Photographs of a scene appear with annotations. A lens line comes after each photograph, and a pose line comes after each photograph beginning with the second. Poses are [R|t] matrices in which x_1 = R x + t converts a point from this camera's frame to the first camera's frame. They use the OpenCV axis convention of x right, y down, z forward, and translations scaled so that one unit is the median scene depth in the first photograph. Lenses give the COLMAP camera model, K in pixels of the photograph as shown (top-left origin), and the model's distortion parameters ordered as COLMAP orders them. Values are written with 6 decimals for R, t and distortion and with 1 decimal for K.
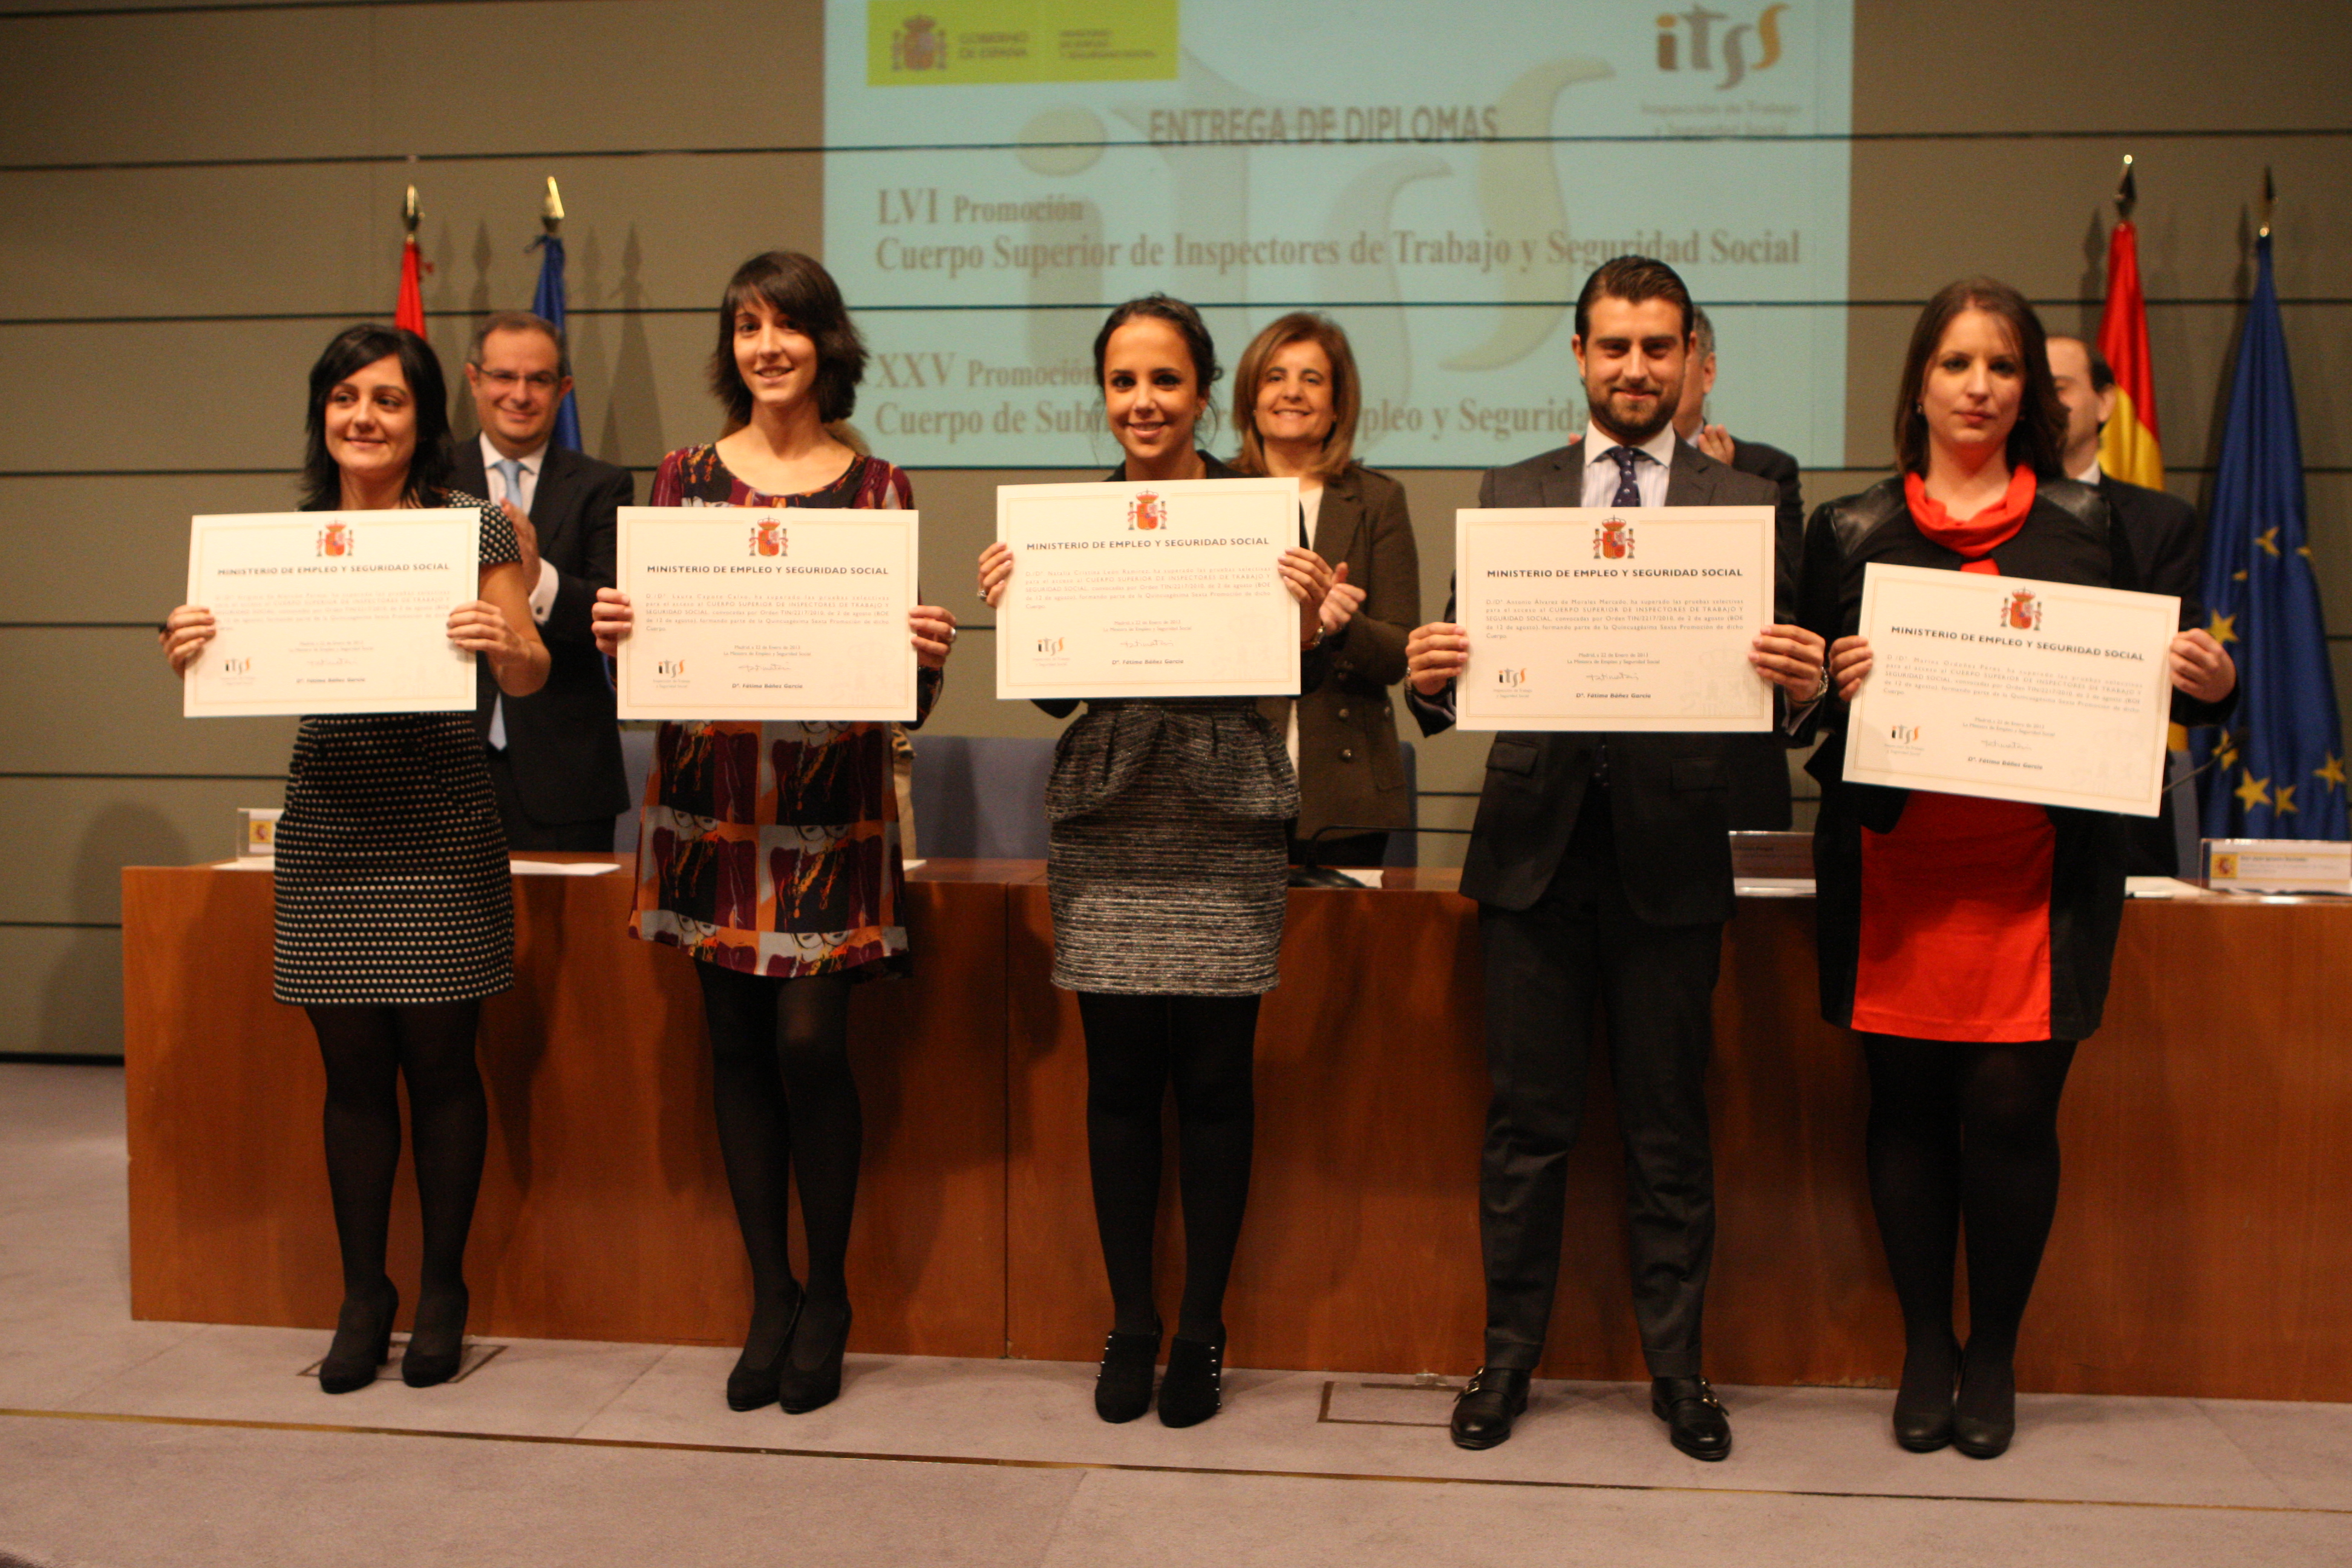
lens RADIAL K [[2522.2, 0, 1179.0], [0, 2522.2, 776.0], [0, 0, 1]] dist [-0.100421, 0.144335]
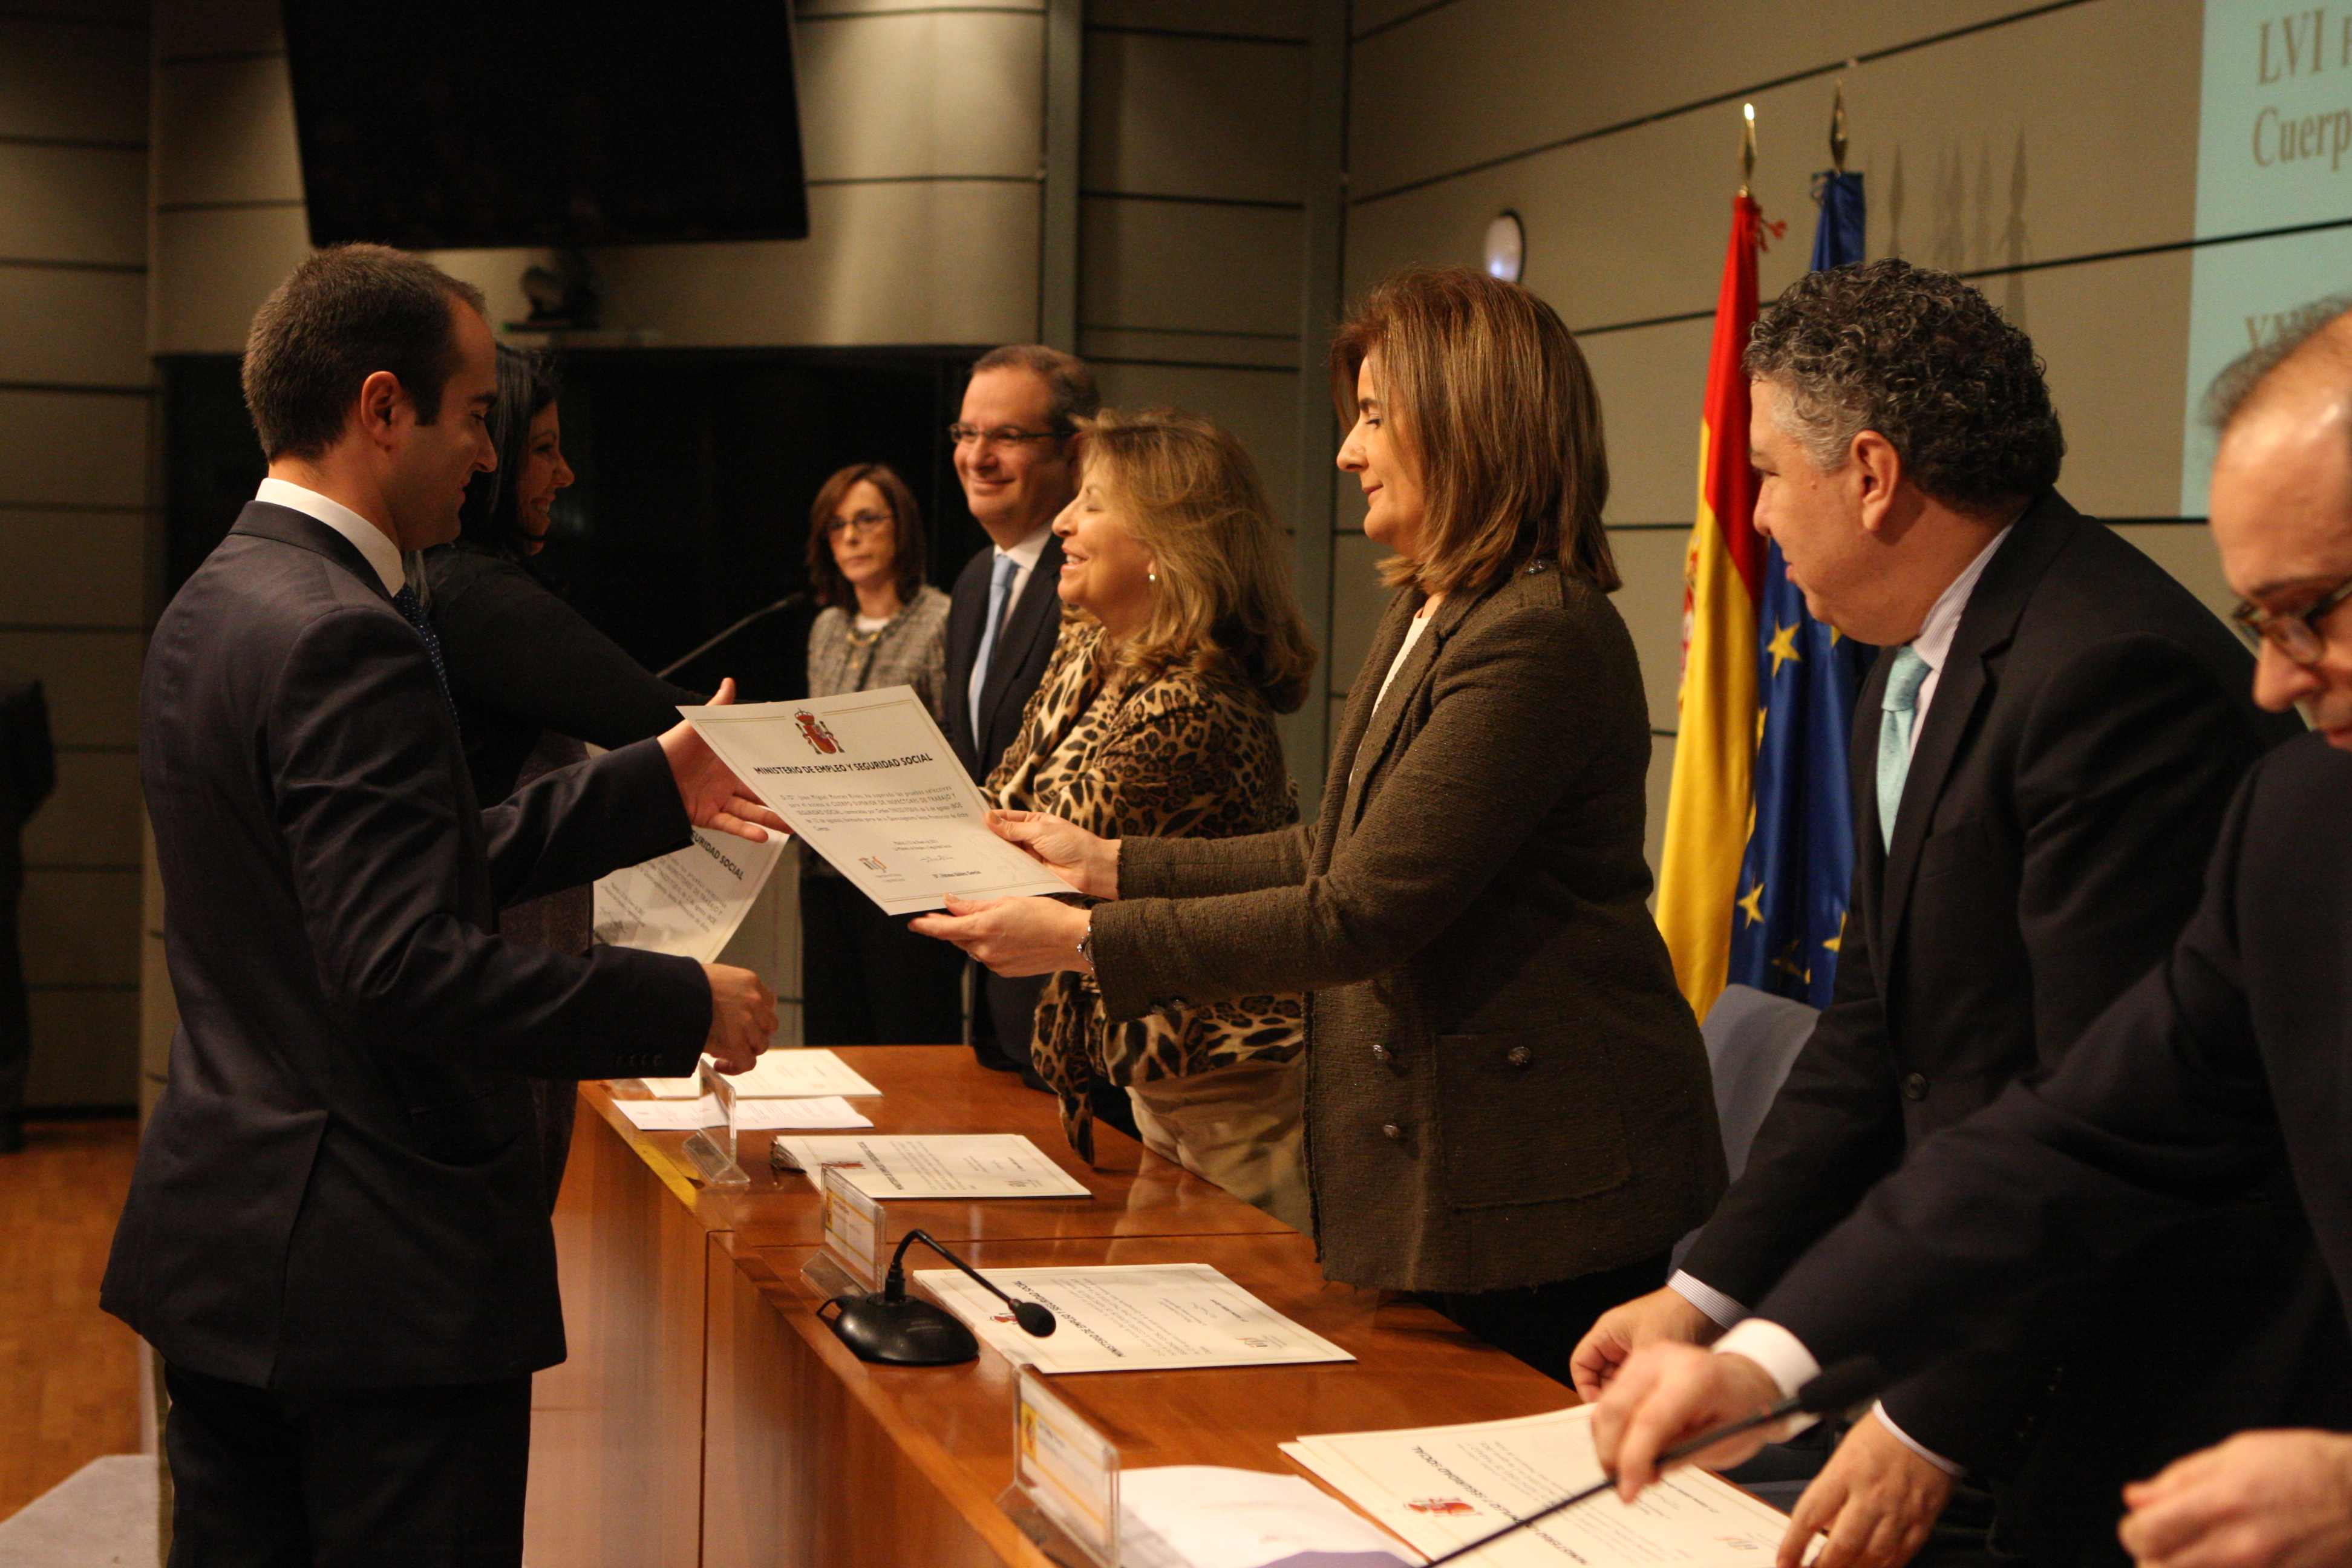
lens RADIAL K [[3544.0, 0, 1176.0], [0, 3544.0, 784.0], [0, 0, 1]] dist [-0.011600, 0.039821]
pose [[0.388416, 0.059404, -0.919568, 0.535350], [-0.077481, 0.996491, 0.031646, -0.072662], [0.918221, 0.058957, 0.391655, 0.489765]]
